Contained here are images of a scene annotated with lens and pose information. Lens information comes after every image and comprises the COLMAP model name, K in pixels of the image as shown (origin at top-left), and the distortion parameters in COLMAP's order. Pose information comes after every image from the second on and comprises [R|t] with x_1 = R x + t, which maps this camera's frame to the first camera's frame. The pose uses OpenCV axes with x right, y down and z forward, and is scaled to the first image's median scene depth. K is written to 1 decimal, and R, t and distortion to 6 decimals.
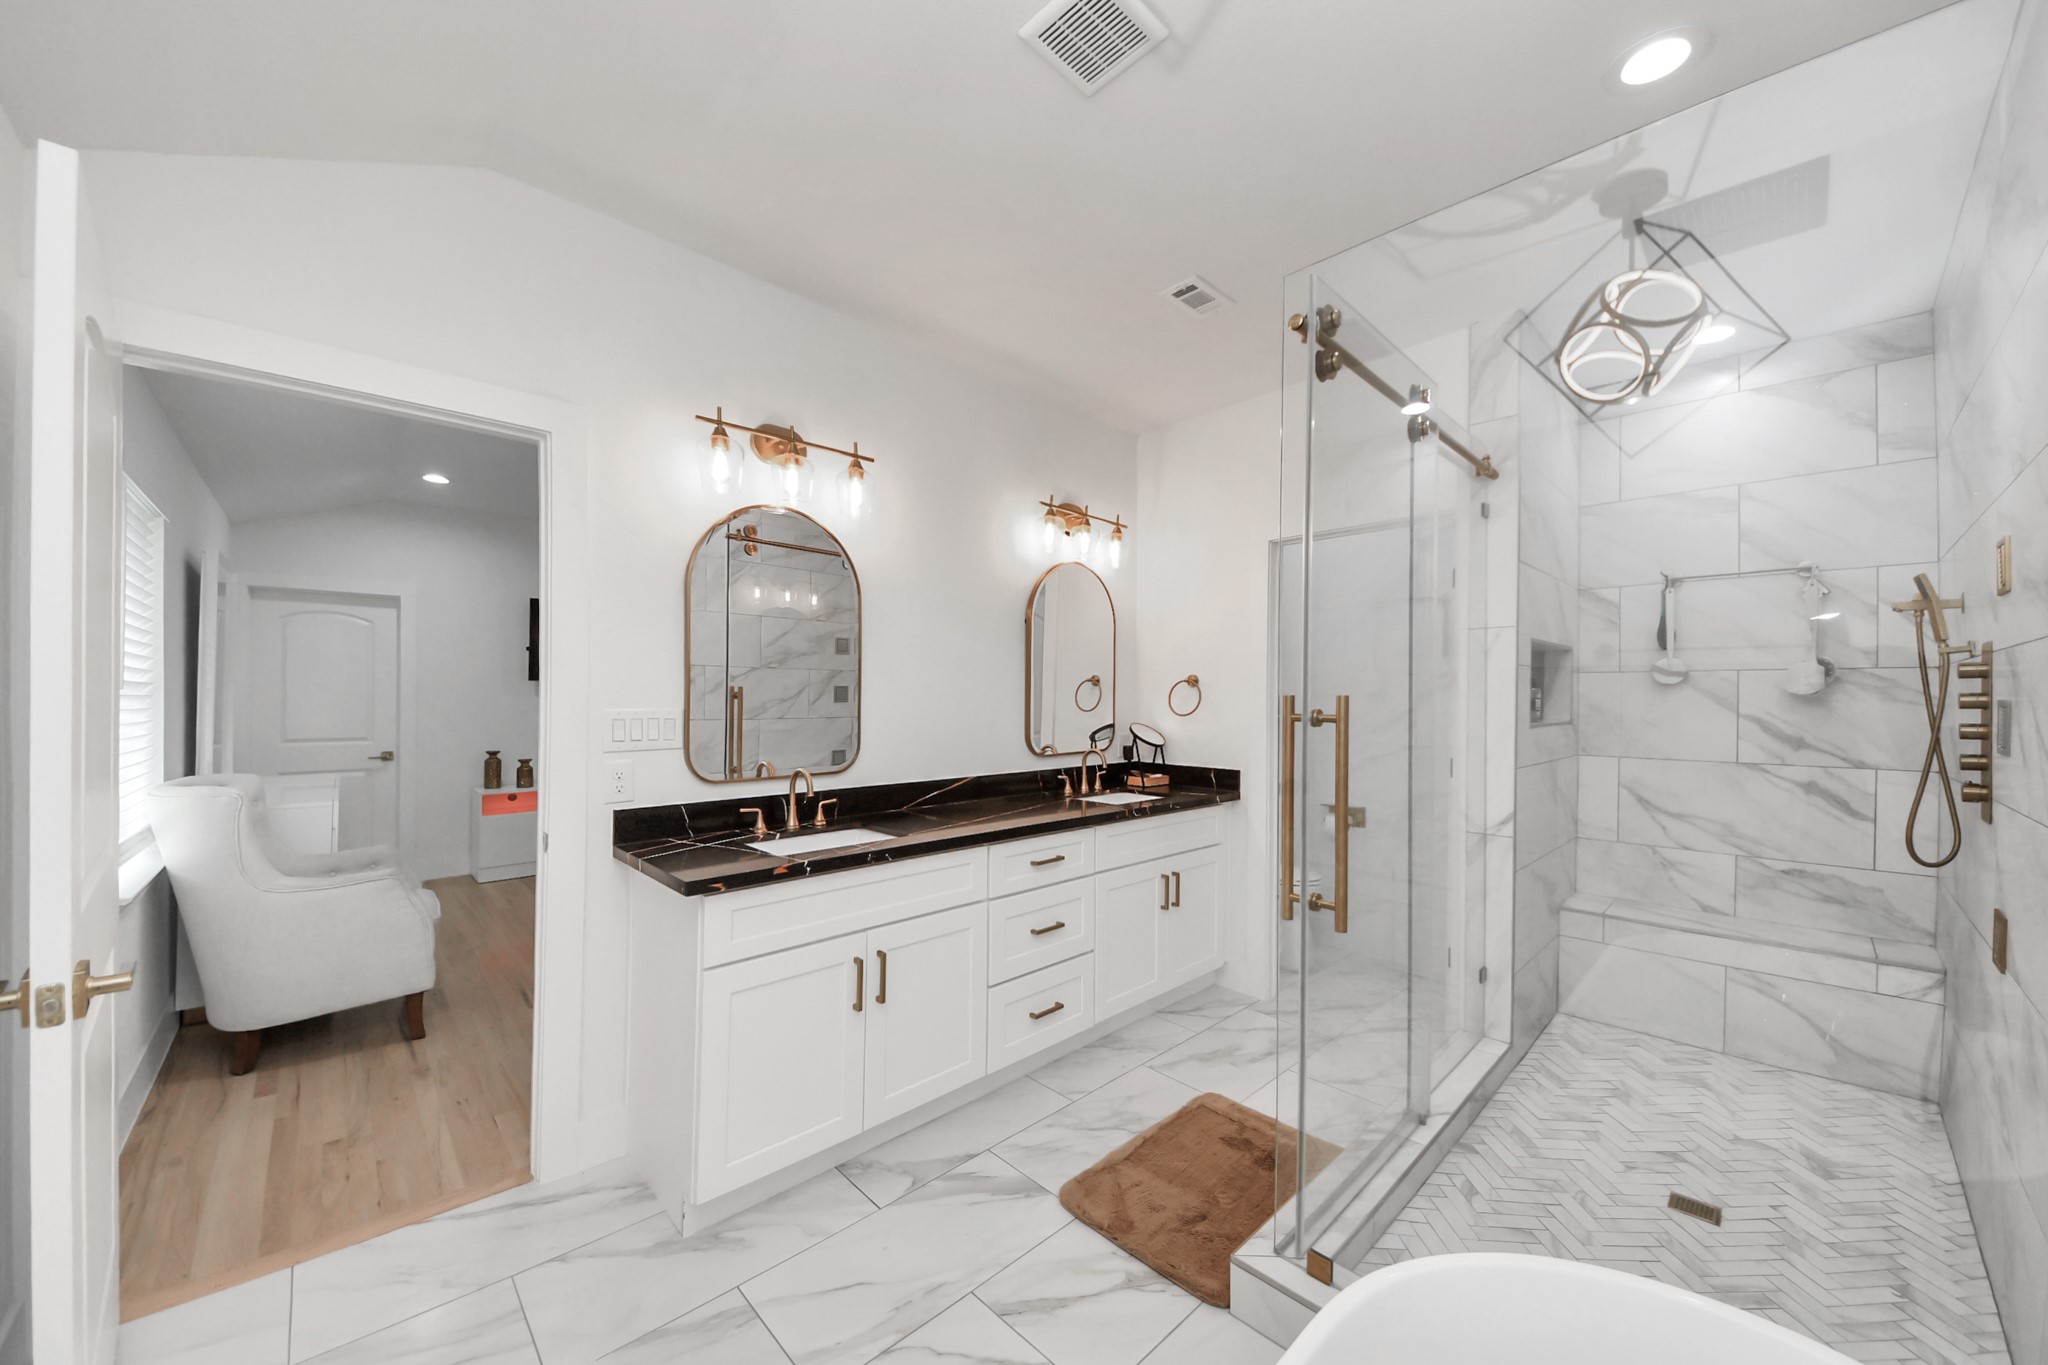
lens RADIAL K [[732.4, 0, 983.6], [0, 732.4, 685.2], [0, 0, 1]] dist [-0.001460, -0.006400]
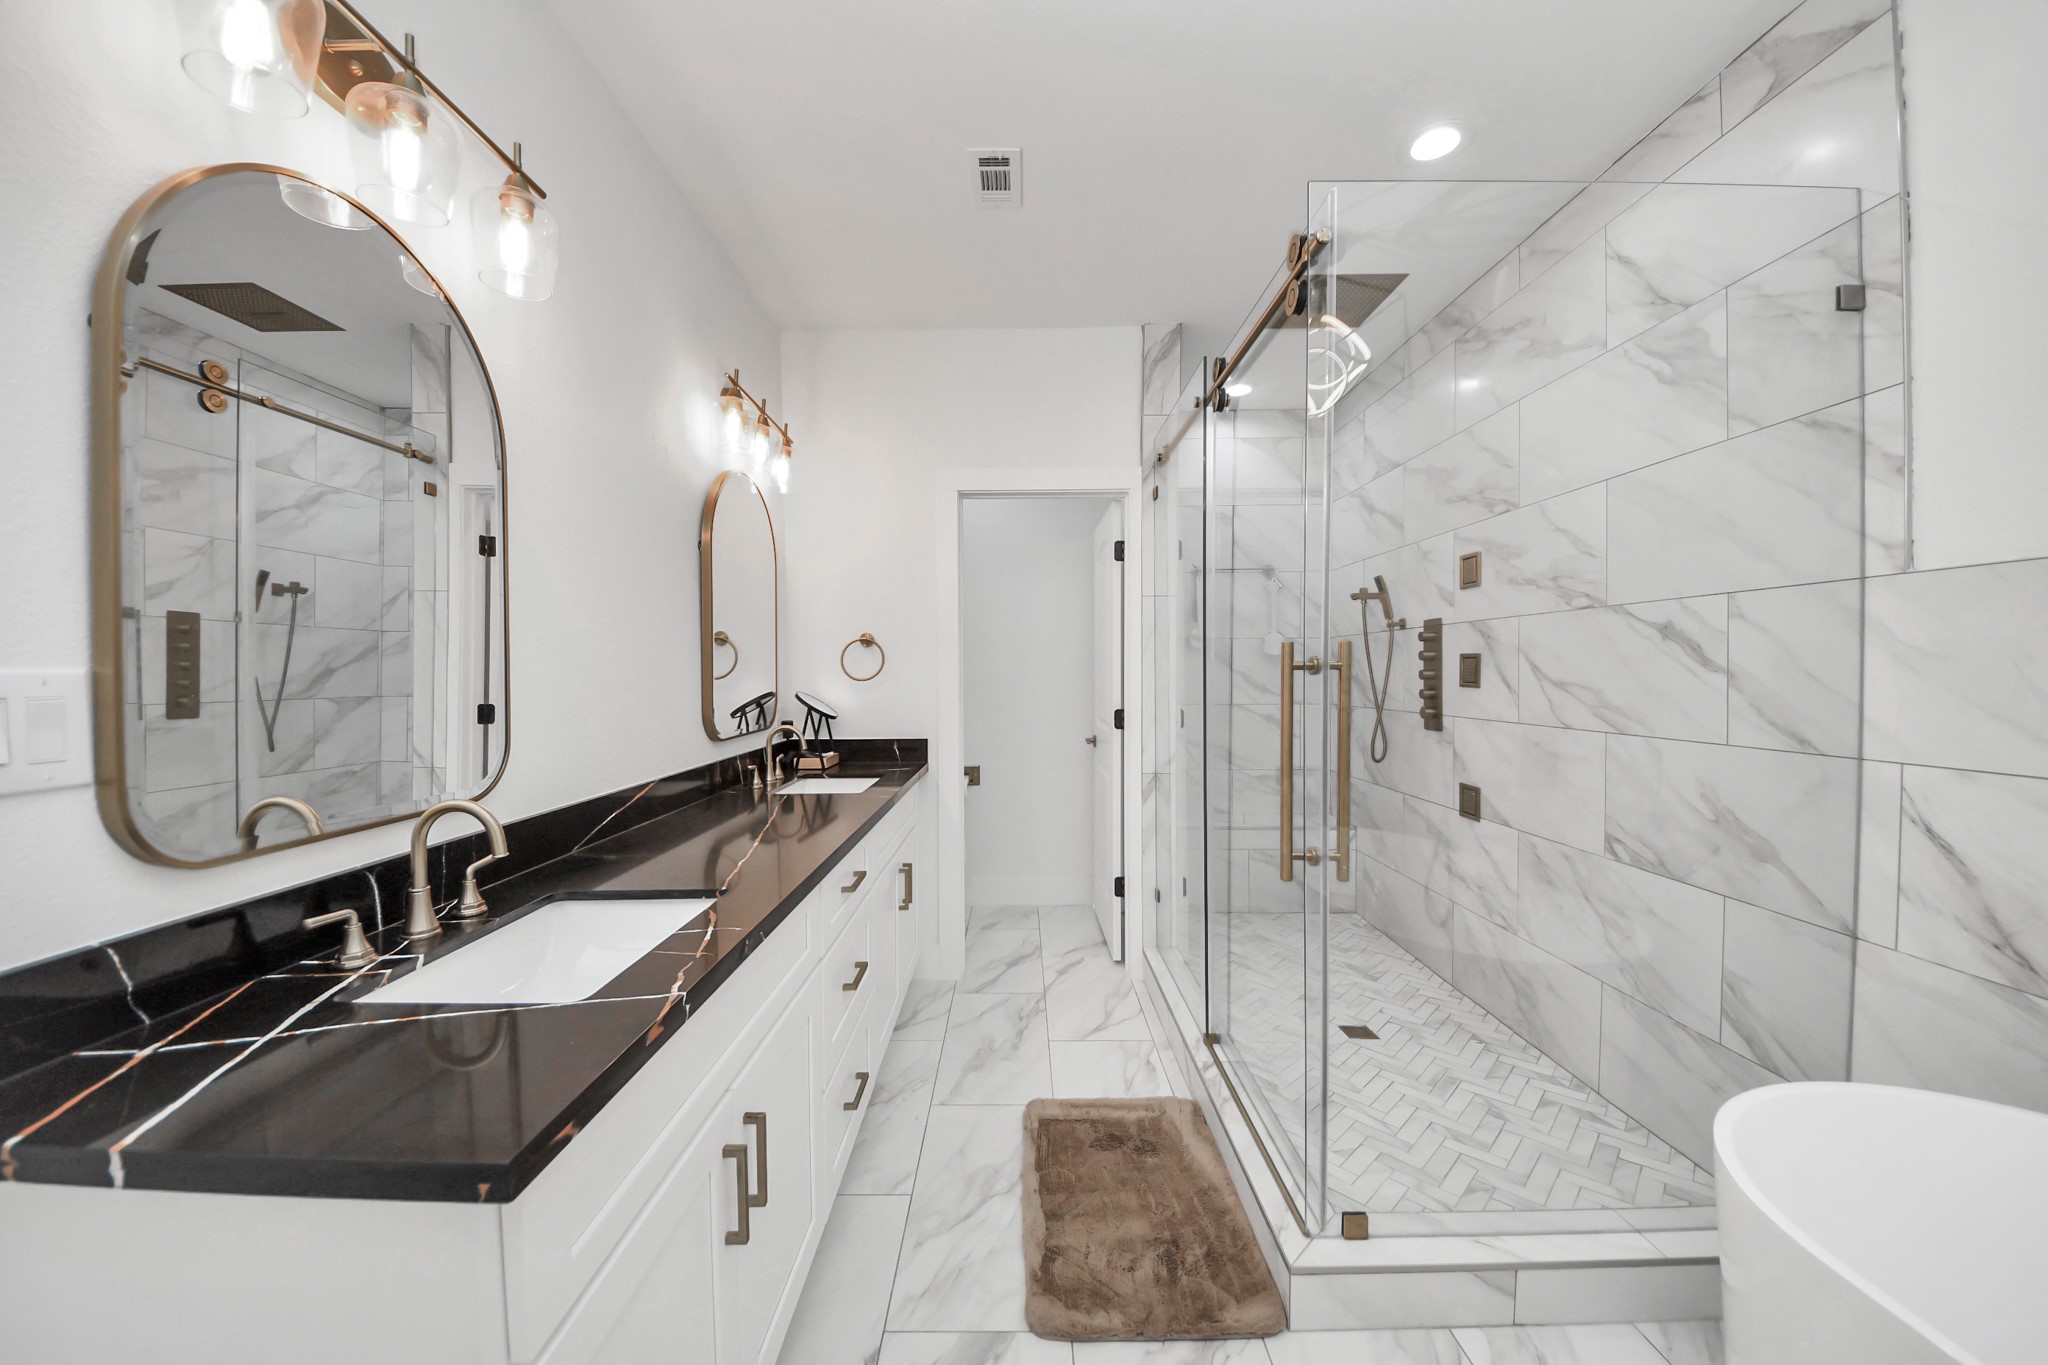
lens RADIAL K [[732.4, 0, 1011.9], [0, 732.4, 683.9], [0, 0, 1]] dist [-0.001460, -0.006400]
pose [[0.670073, -0.020005, 0.742026, -0.325214], [-0.006291, 0.999448, 0.032627, 0.022473], [-0.742269, -0.026530, 0.669577, 0.404195]]
